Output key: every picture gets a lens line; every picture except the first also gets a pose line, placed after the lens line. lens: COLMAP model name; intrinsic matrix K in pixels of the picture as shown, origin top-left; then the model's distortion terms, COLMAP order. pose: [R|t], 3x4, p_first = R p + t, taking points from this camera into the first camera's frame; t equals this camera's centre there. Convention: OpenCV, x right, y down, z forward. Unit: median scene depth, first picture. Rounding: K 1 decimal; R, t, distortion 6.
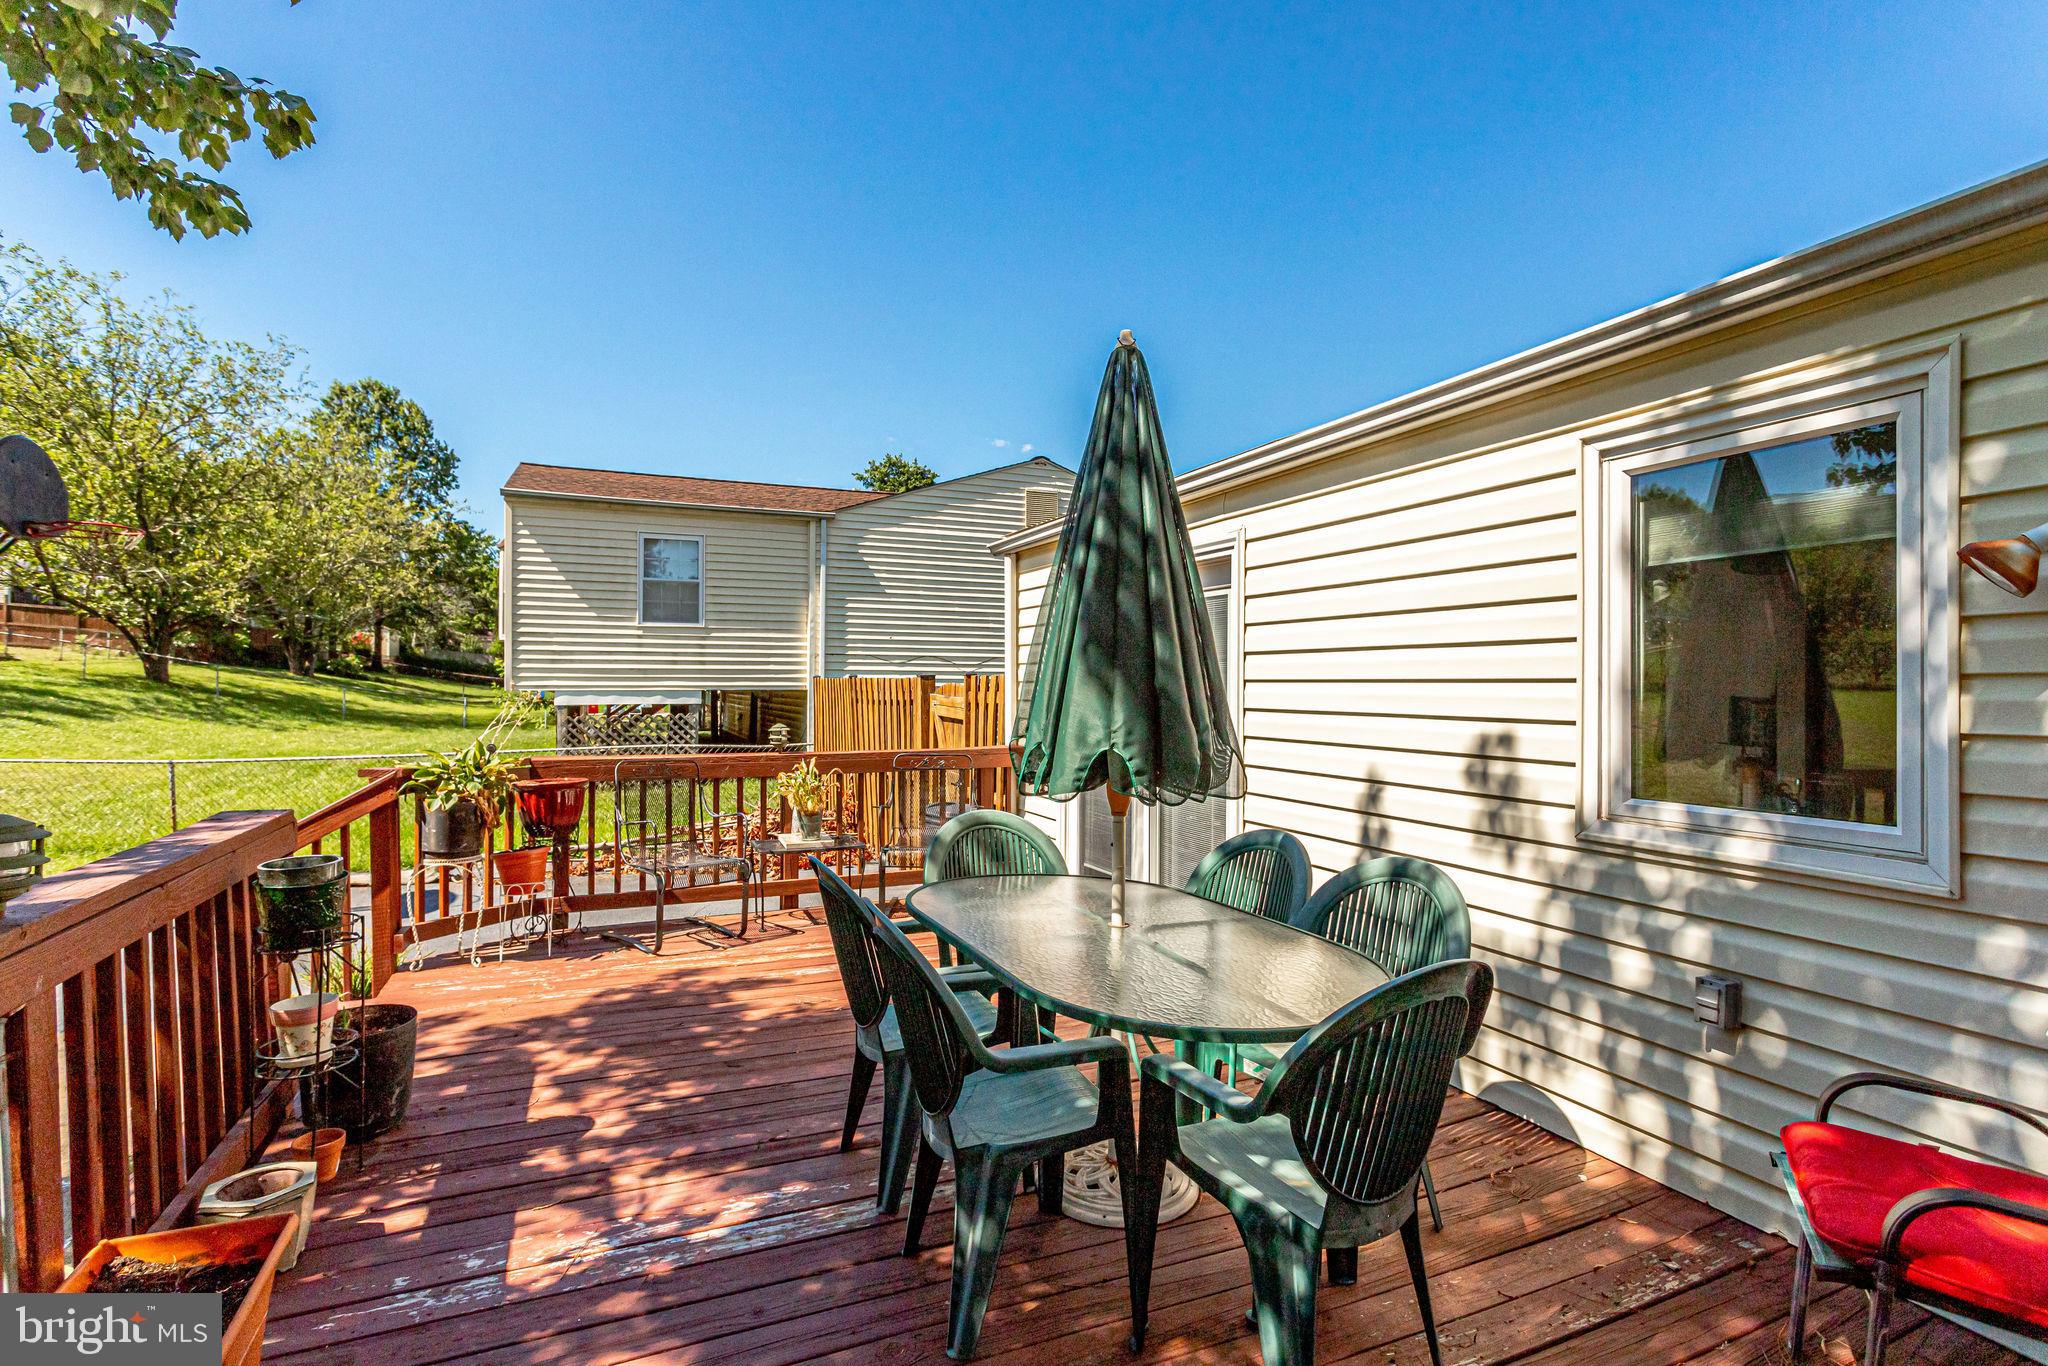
lens RADIAL K [[1005.0, 0, 1034.6], [0, 1005.0, 660.8], [0, 0, 1]] dist [-0.056870, 0.032372]
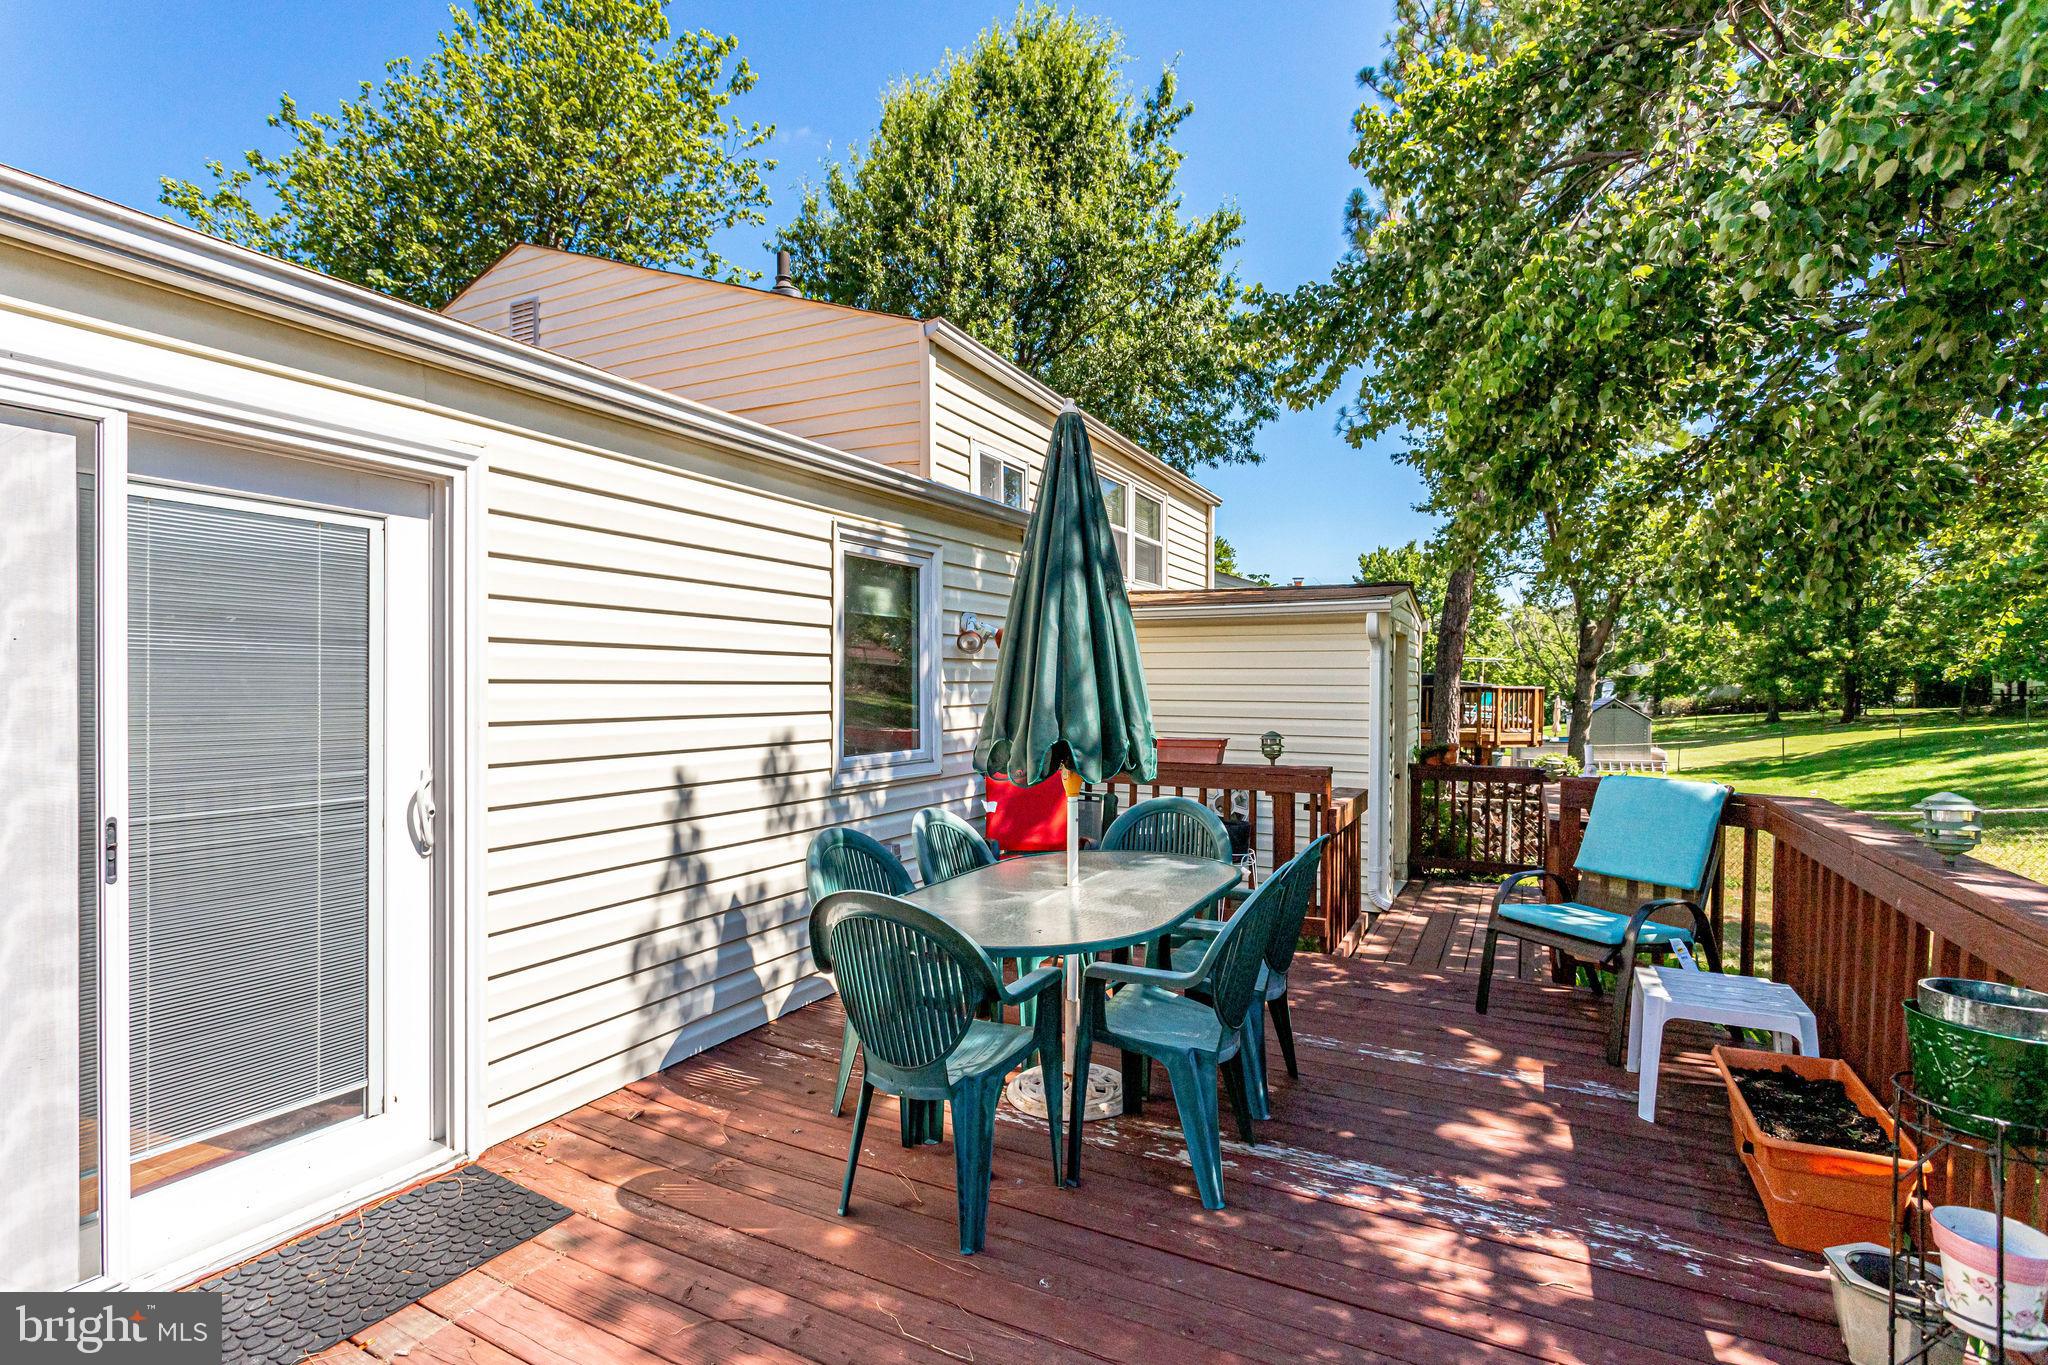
lens RADIAL K [[953.1, 0, 1031.8], [0, 953.1, 676.7], [0, 0, 1]] dist [-0.004048, -0.000212]
pose [[-0.636124, -0.006585, 0.771559, -0.745757], [-0.034789, 0.999191, -0.020155, 0.028392], [-0.770802, -0.039663, -0.635839, 1.697409]]
